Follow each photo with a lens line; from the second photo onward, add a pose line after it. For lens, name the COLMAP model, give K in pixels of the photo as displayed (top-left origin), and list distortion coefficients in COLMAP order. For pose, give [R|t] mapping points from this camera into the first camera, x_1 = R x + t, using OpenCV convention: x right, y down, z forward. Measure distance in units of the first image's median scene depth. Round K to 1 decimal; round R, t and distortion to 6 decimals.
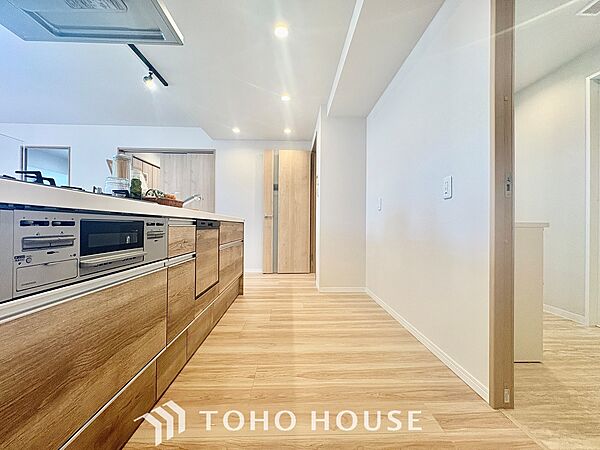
lens RADIAL K [[241.2, 0, 299.6], [0, 241.2, 225.0], [0, 0, 1]] dist [-0.000057, -0.000001]
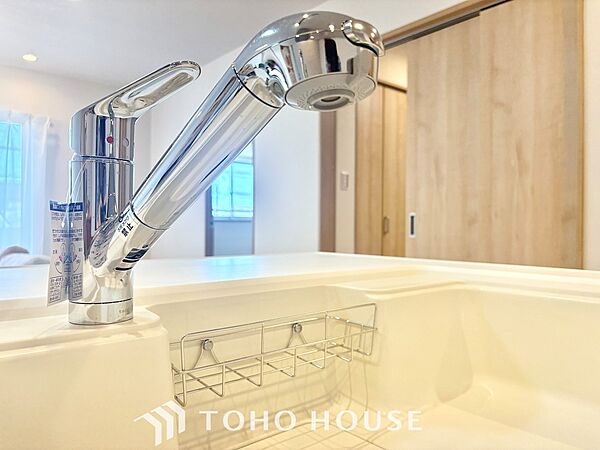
lens RADIAL K [[461.0, 0, 299.8], [0, 461.0, 224.0], [0, 0, 1]] dist [0.000196, 0.000634]
pose [[0.639366, 0.000678, -0.768902, -0.169027], [-0.001179, 0.999999, -0.000098, -0.036952], [0.768902, 0.000969, 0.639366, 0.461277]]
